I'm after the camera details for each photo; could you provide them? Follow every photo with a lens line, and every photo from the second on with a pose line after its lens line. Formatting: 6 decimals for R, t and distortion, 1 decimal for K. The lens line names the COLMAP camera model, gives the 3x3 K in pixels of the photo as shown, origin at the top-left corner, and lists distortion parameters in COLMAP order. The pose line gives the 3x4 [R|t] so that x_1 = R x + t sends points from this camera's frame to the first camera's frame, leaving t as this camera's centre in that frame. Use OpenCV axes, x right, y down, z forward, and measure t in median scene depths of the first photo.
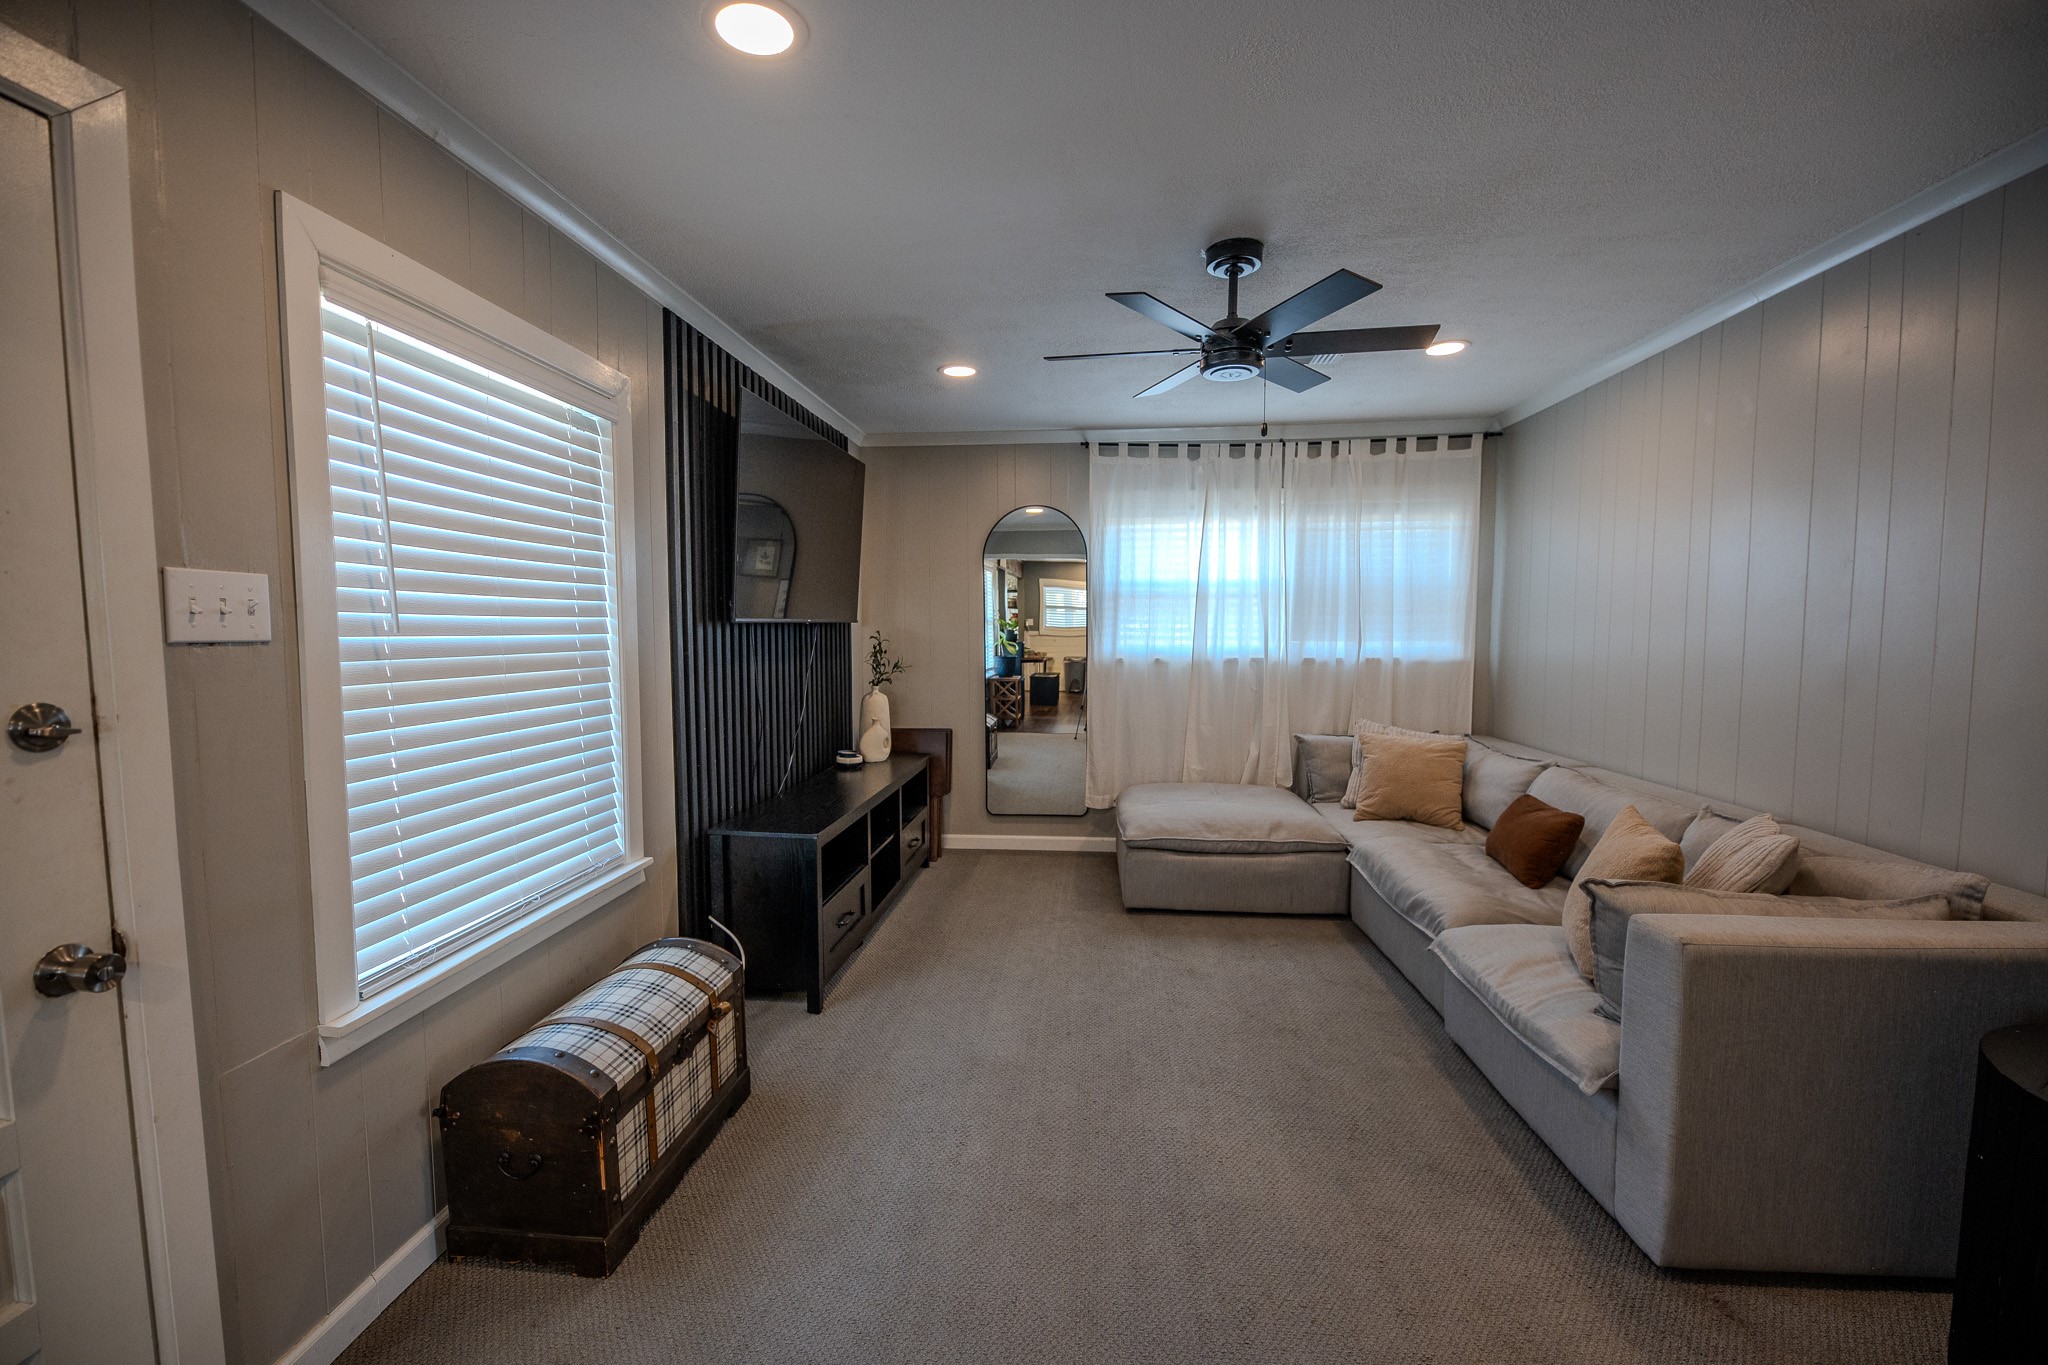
lens RADIAL K [[836.7, 0, 1024.0], [0, 836.7, 682.5], [0, 0, 1]] dist [-0.000335, -0.000332]
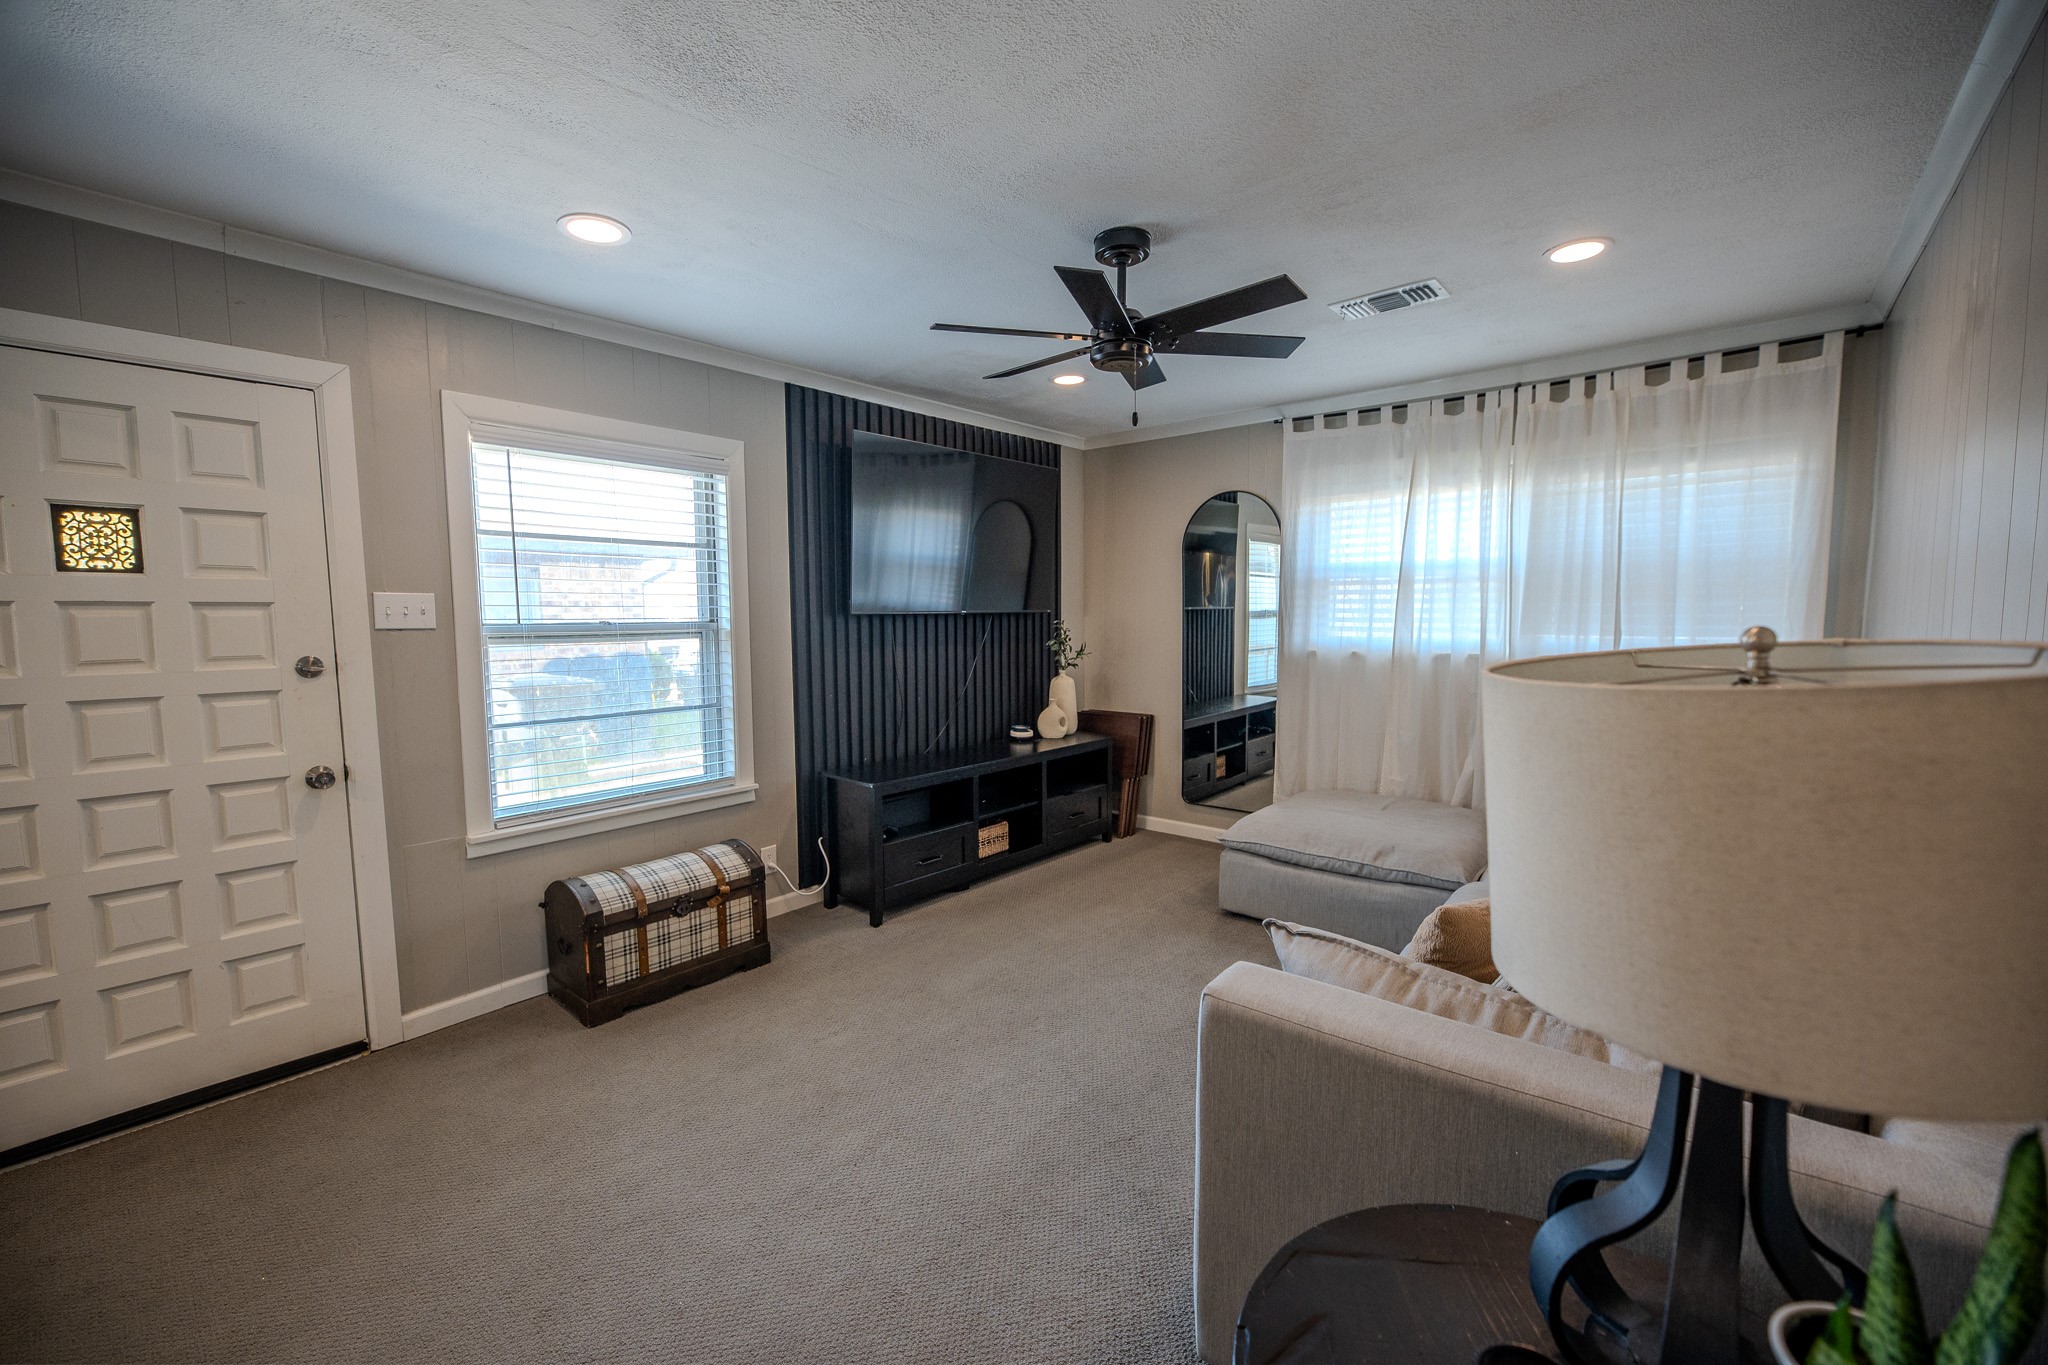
lens RADIAL K [[836.8, 0, 1024.0], [0, 836.8, 682.5], [0, 0, 1]] dist [-0.007112, -0.000087]
pose [[0.814508, 0.046740, -0.578266, 0.403943], [-0.036679, 0.998904, 0.029075, -0.009202], [0.578991, -0.002471, 0.815330, 0.069422]]
